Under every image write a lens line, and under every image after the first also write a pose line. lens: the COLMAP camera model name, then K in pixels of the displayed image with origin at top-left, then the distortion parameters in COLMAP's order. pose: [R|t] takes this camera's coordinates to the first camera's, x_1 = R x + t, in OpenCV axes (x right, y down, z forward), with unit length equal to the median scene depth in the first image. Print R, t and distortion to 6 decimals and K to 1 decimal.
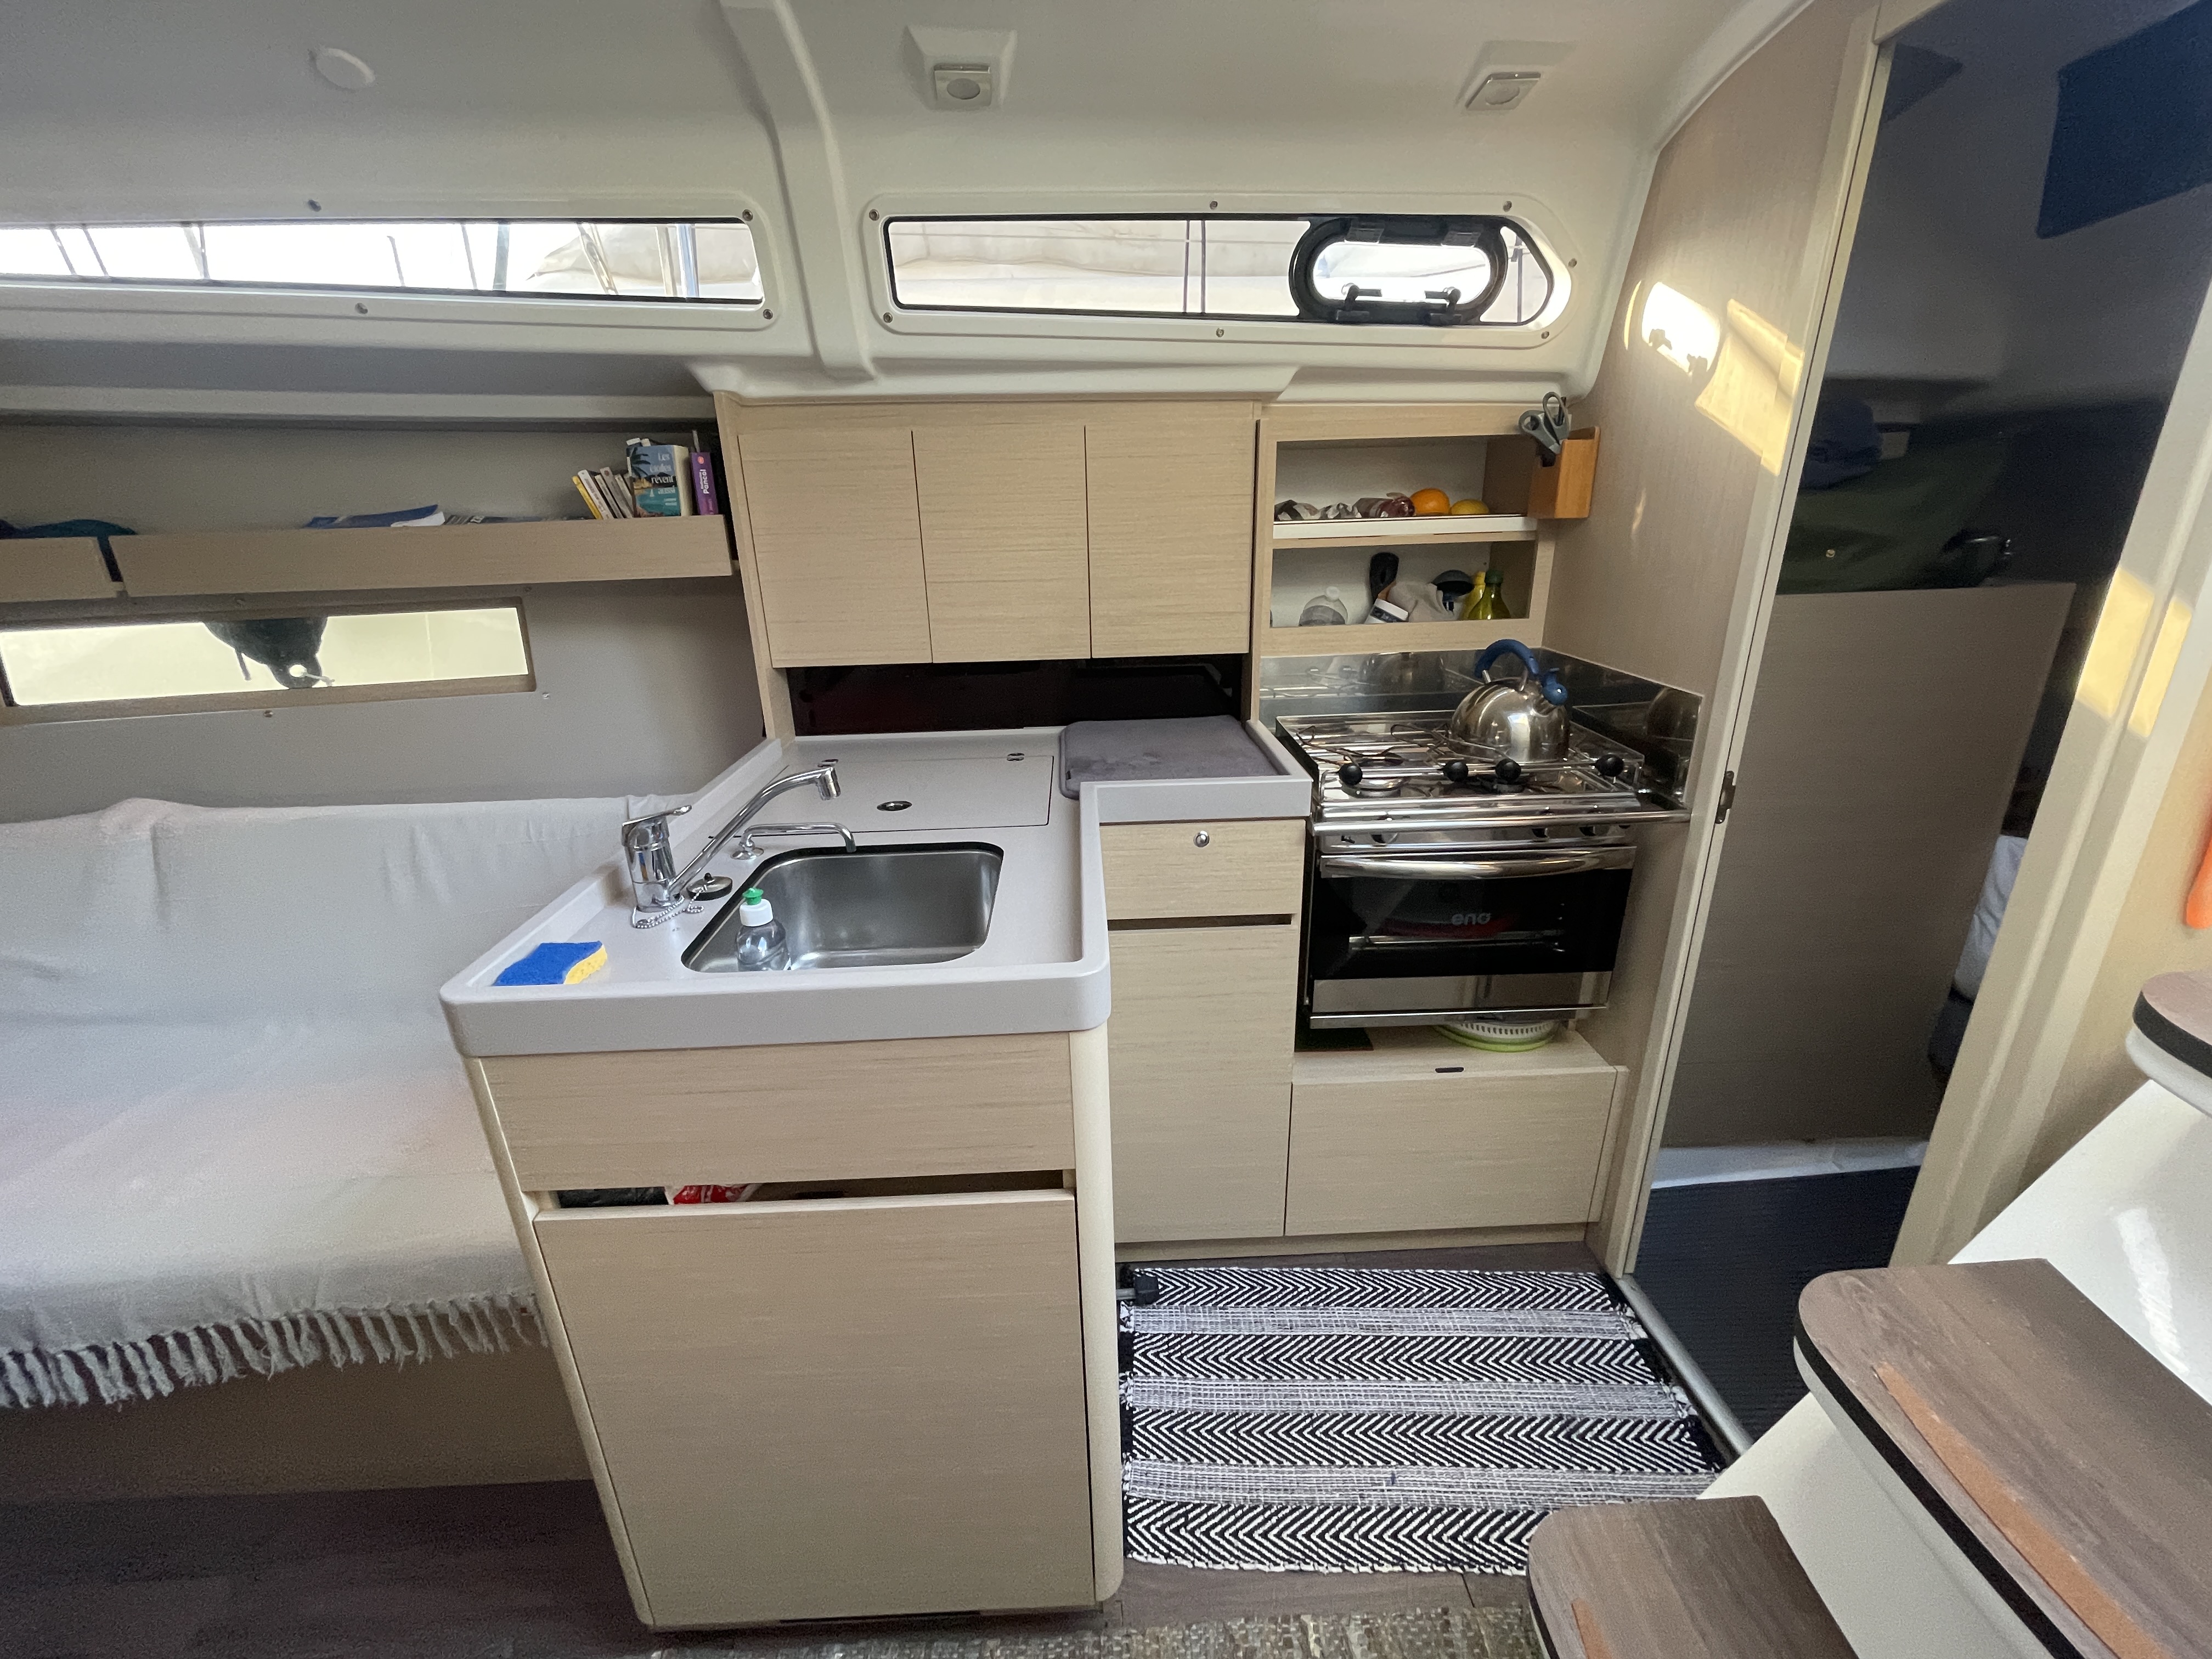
lens RADIAL K [[897.3, 0, 1093.5], [0, 897.3, 833.3], [0, 0, 1]] dist [-0.002604, 0.001432]
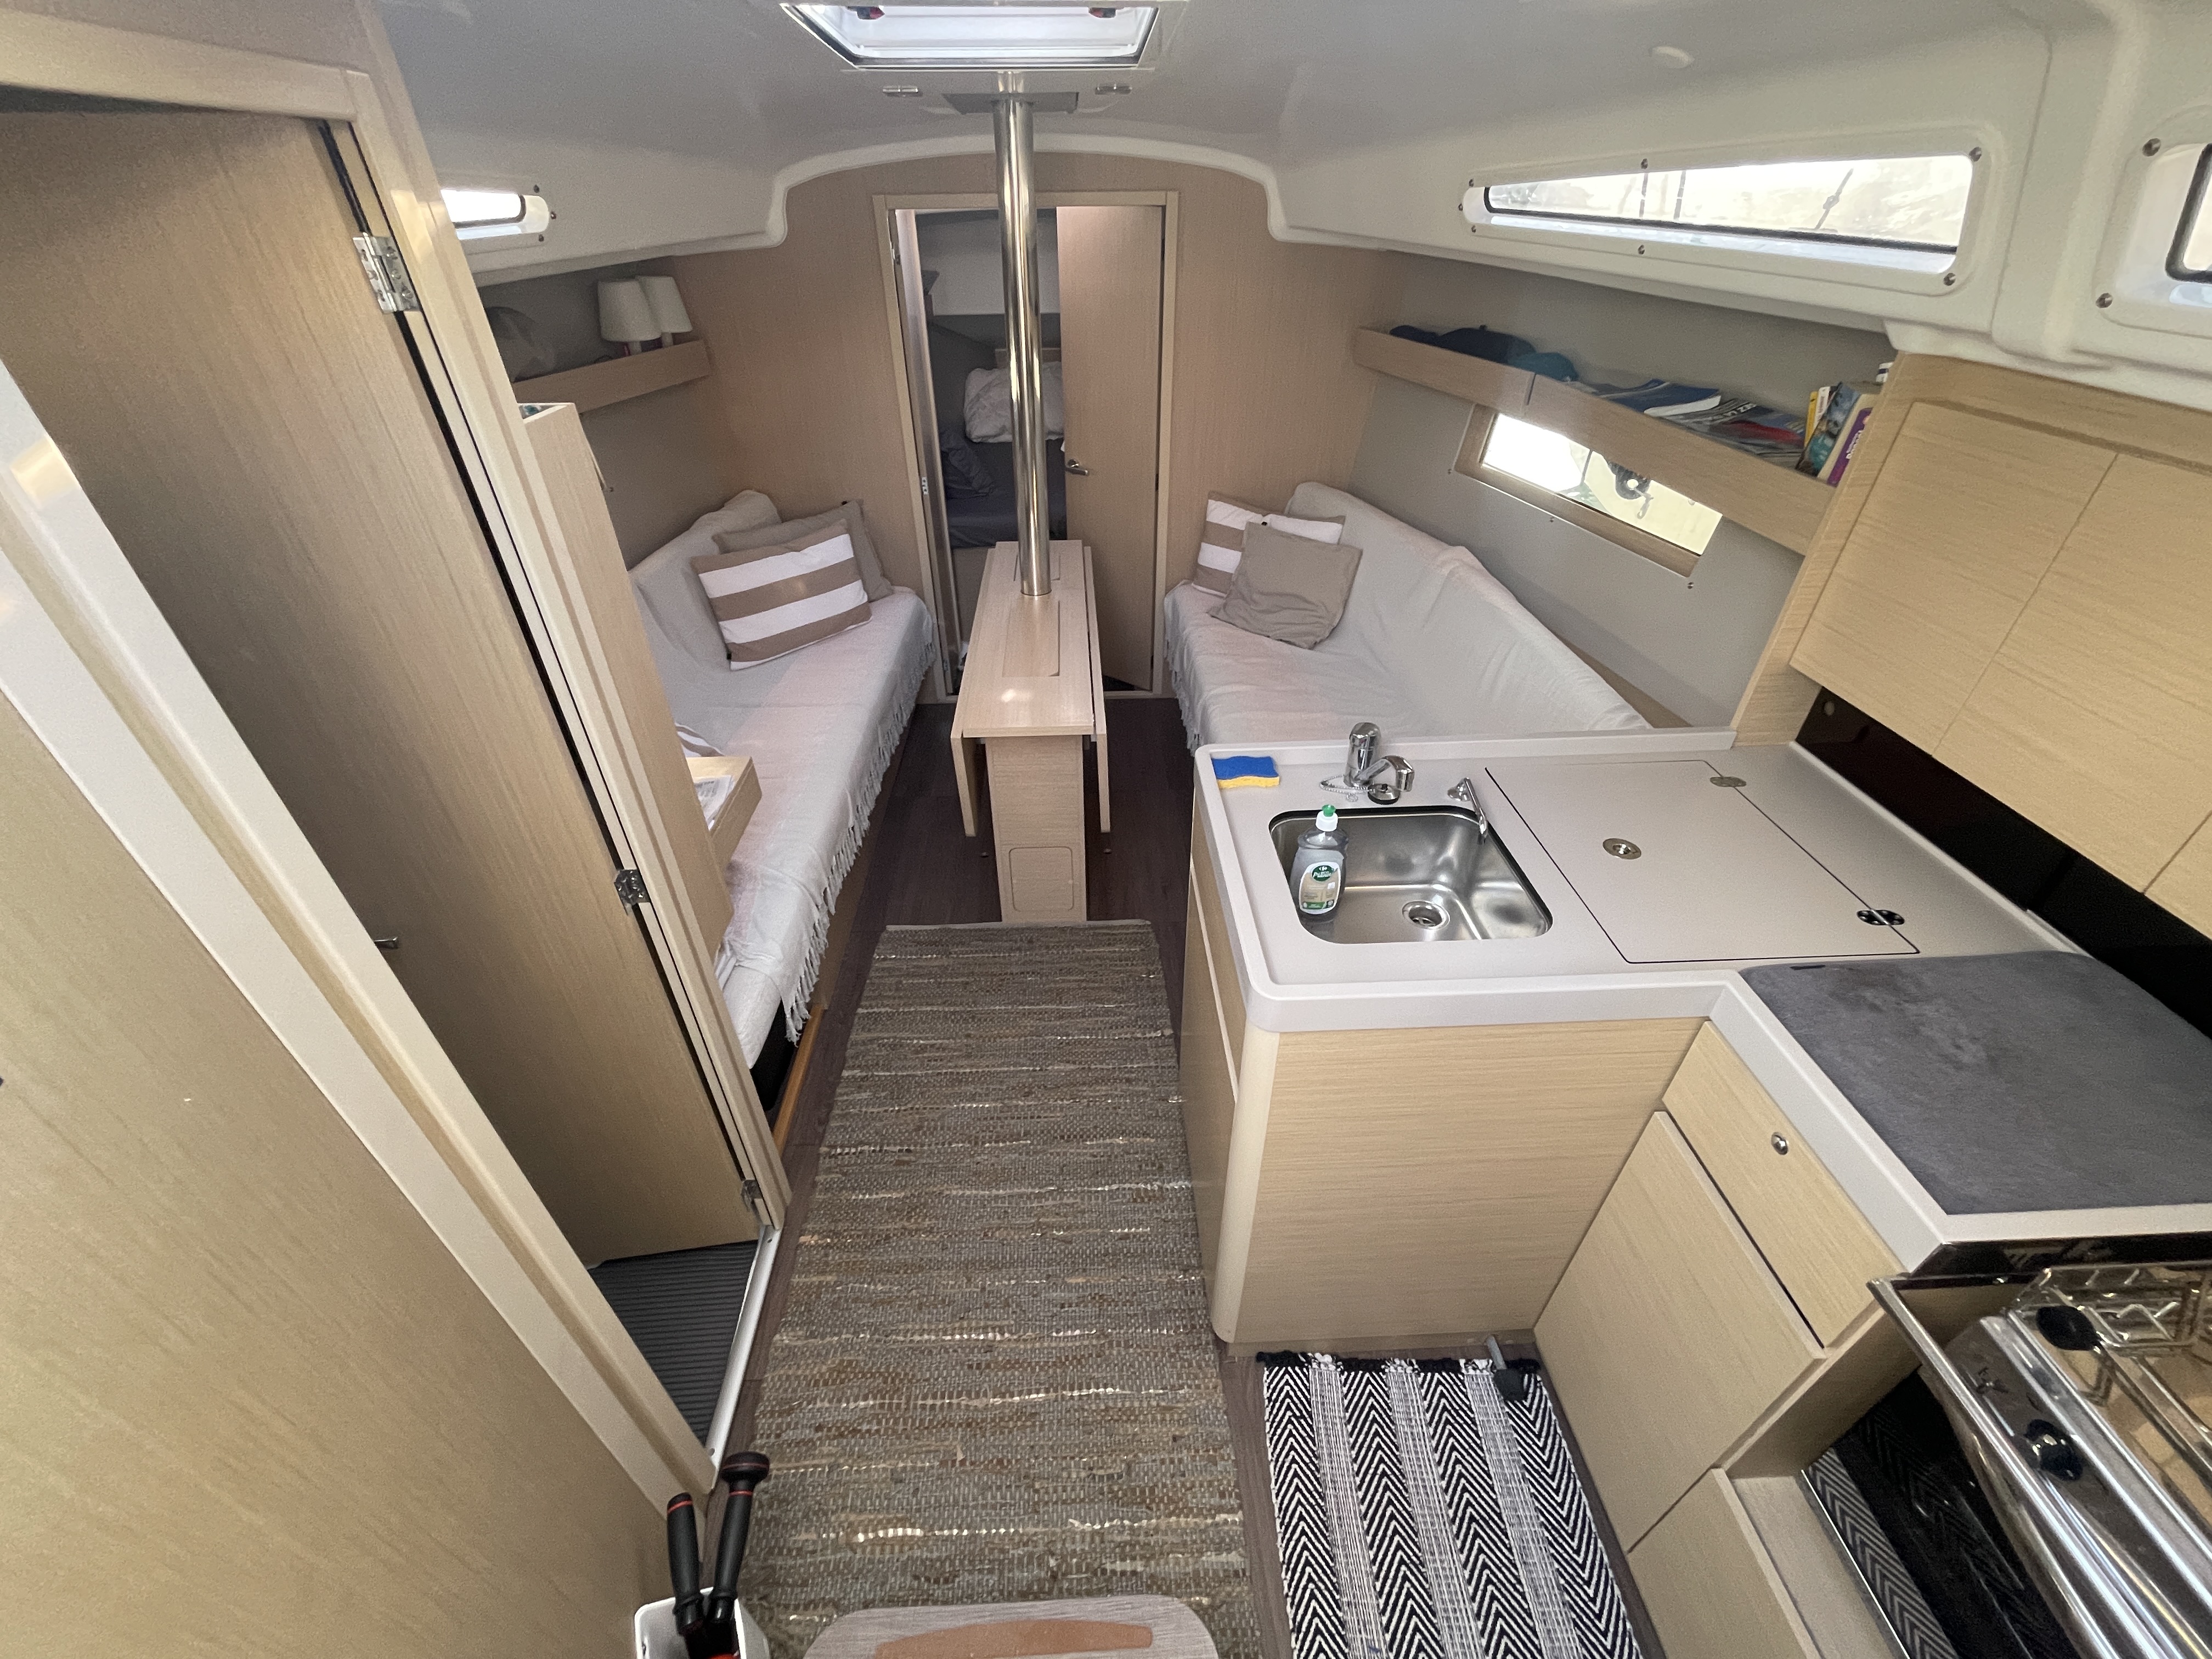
lens RADIAL K [[897.3, 0, 1101.0], [0, 897.3, 826.1], [0, 0, 1]] dist [-0.002604, 0.001432]
pose [[0.017363, 0.601428, -0.798739, 0.503072], [-0.321873, 0.759695, 0.565032, -0.393735], [0.946624, 0.247282, 0.206774, 0.236843]]
